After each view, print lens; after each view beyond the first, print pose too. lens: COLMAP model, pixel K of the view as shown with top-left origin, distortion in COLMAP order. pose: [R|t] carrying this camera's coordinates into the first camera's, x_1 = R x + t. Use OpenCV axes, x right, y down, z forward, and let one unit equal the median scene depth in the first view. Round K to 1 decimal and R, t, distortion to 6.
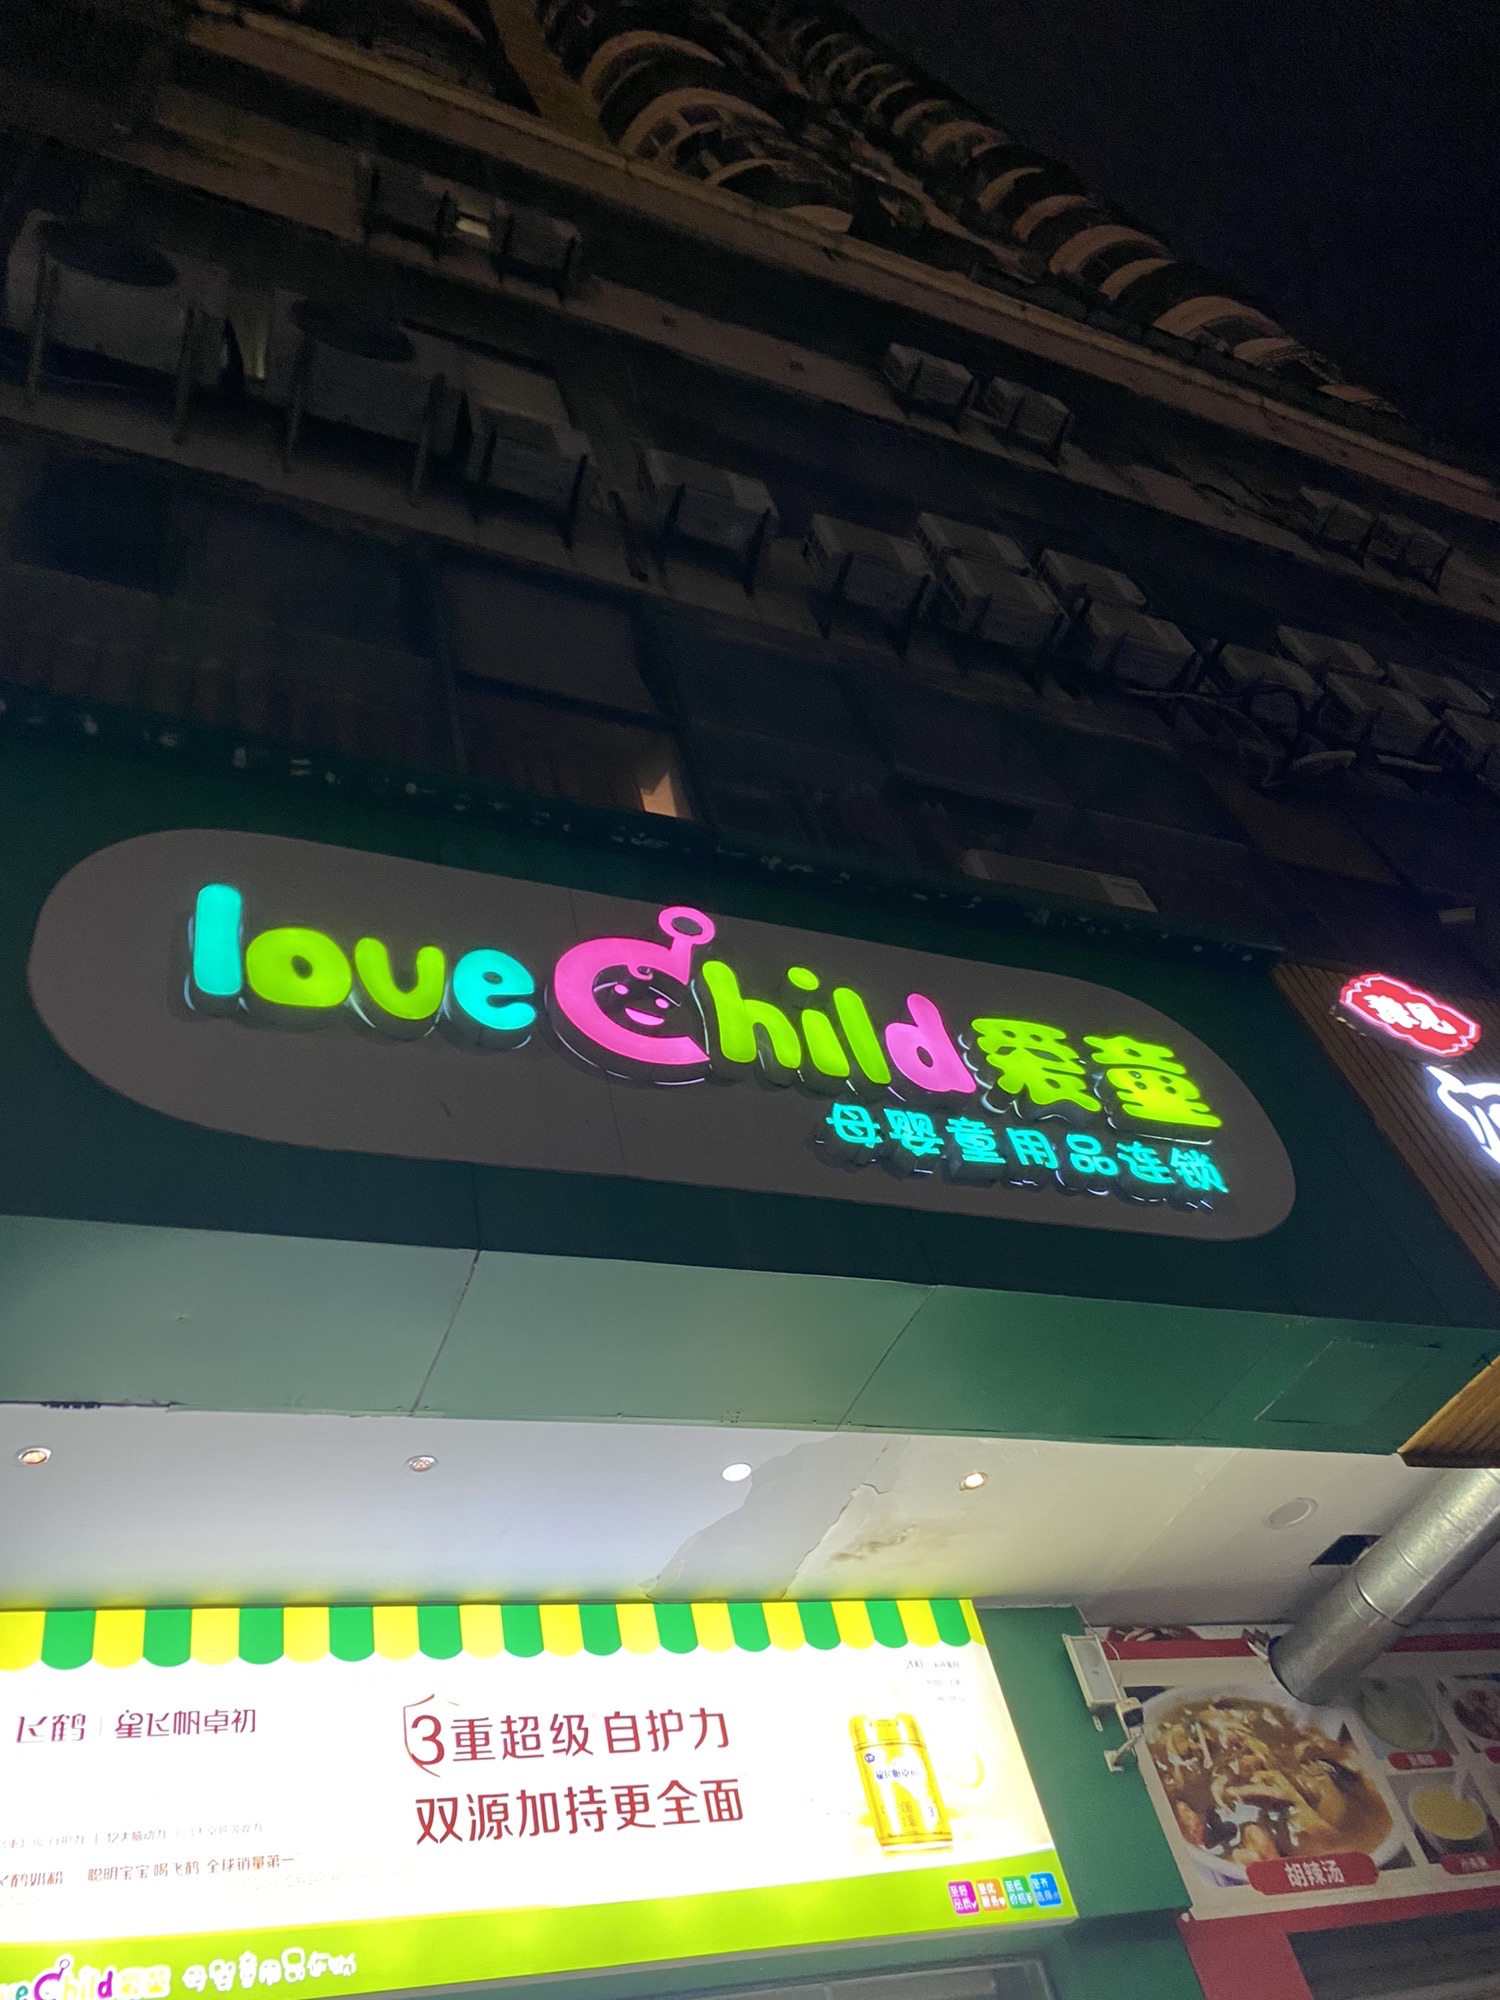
lens RADIAL K [[1529.2, 0, 746.4], [0, 1529.2, 983.2], [0, 0, 1]] dist [0.012446, -0.004794]
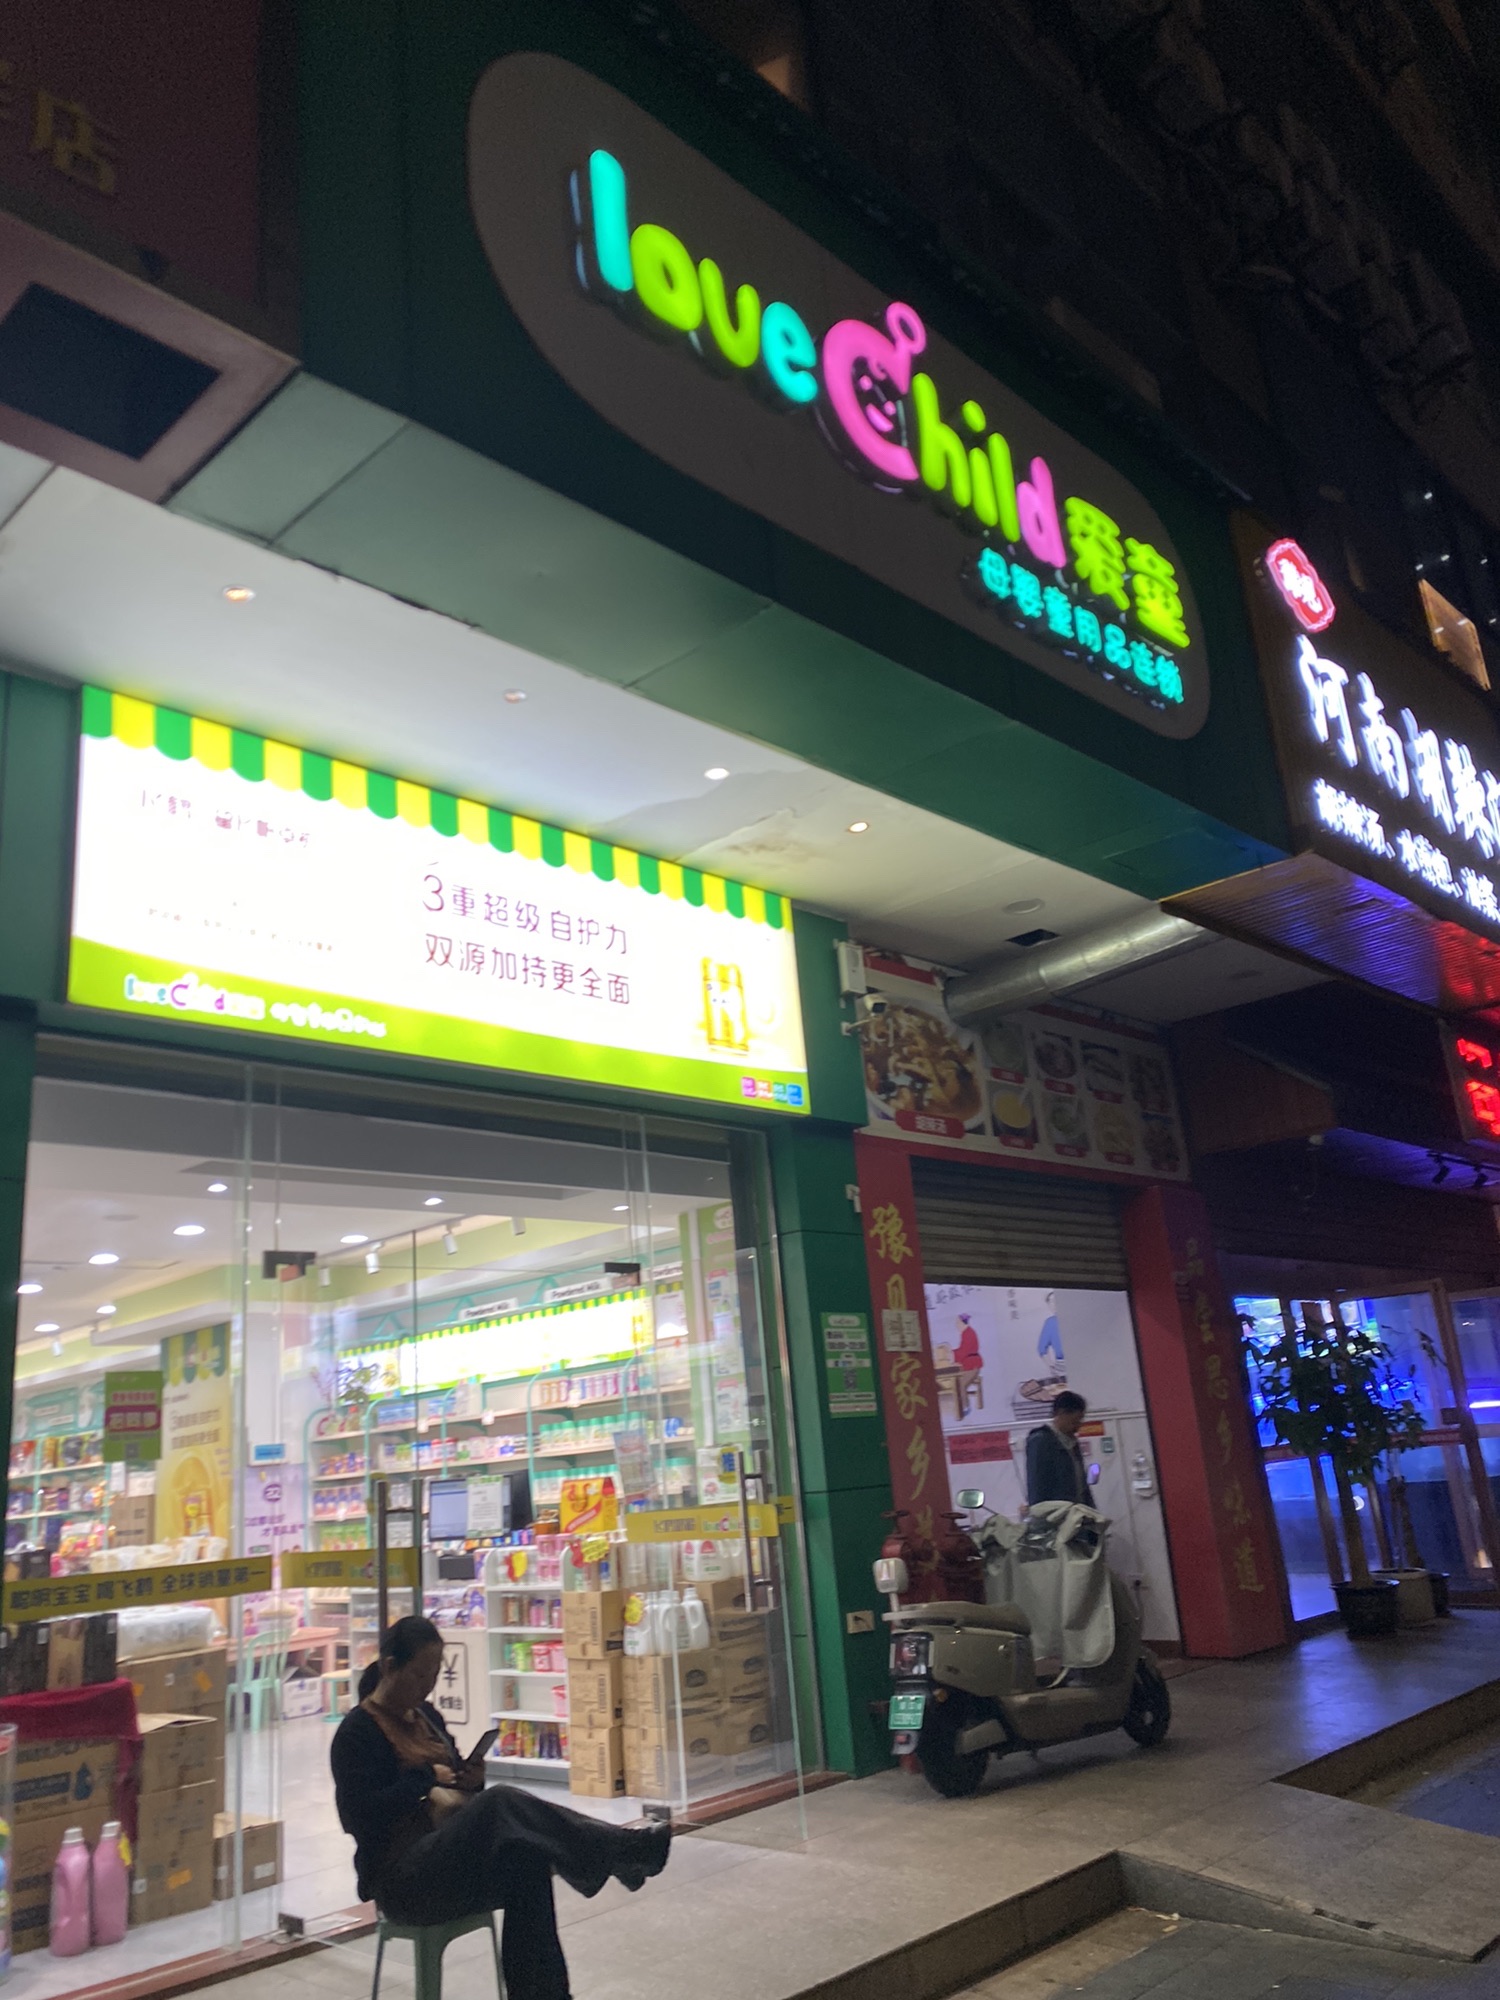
lens RADIAL K [[1506.7, 0, 729.2], [0, 1506.7, 998.9], [0, 0, 1]] dist [0.089004, -0.127277]
pose [[0.907318, 0.248114, 0.339430, -0.365355], [-0.378853, 0.832561, 0.404119, -0.027913], [-0.182329, -0.495259, 0.849397, -0.137226]]
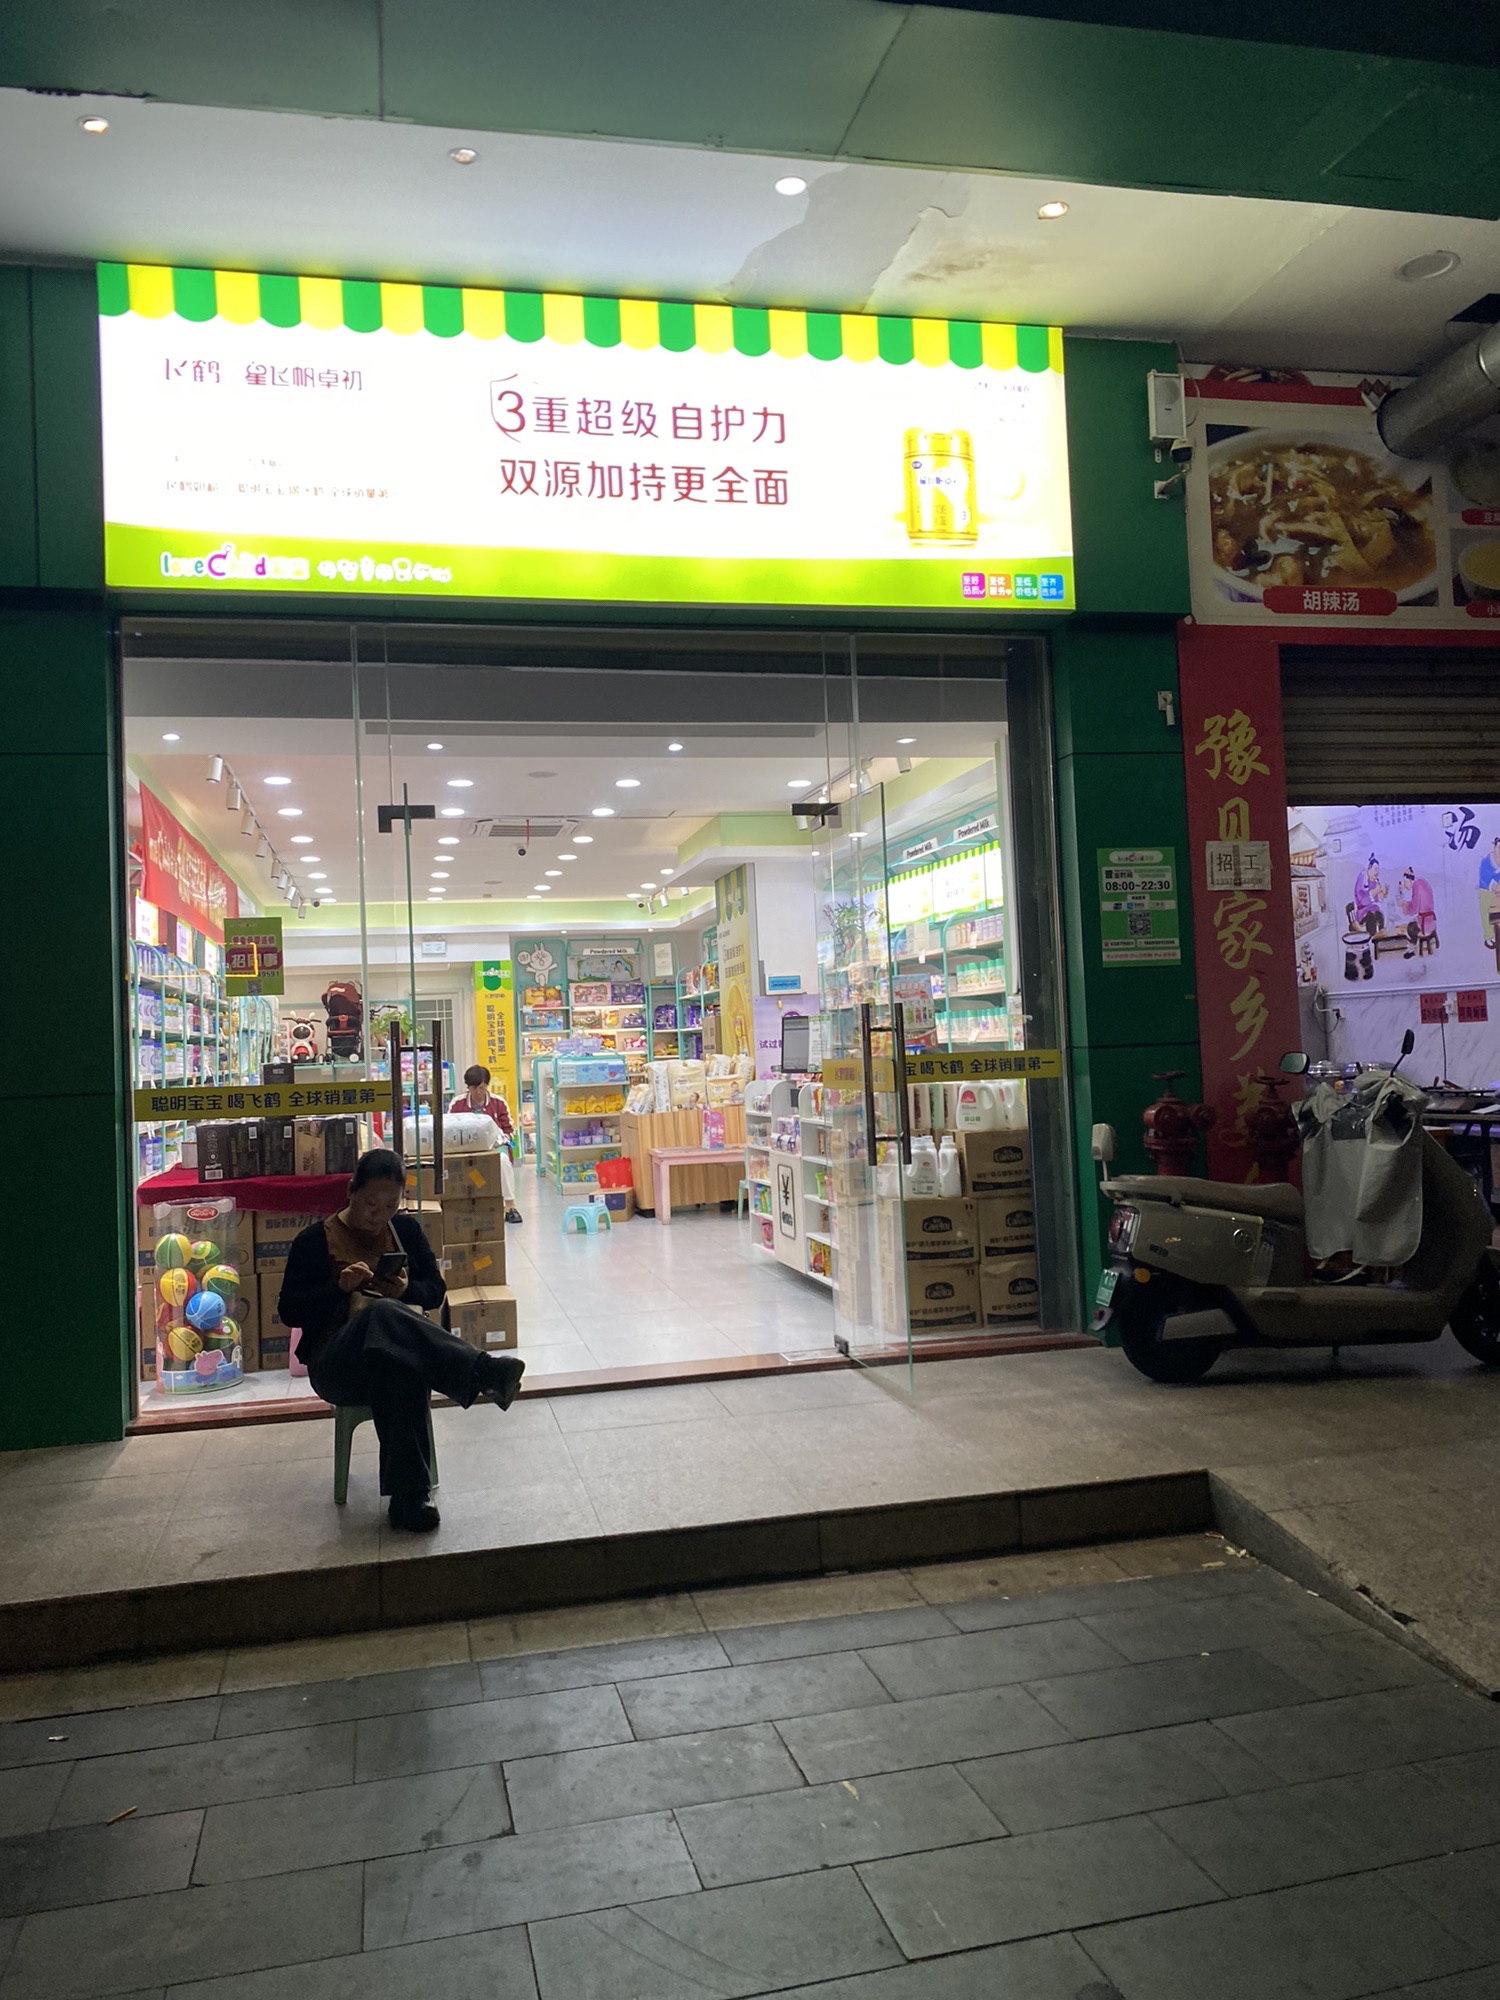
lens RADIAL K [[1529.2, 0, 746.4], [0, 1529.2, 983.2], [0, 0, 1]] dist [0.012446, -0.004794]
pose [[0.973872, 0.163524, -0.157586, 0.204314], [0.006208, 0.674481, 0.738267, -0.063495], [0.227013, -0.719955, 0.655842, -0.025461]]
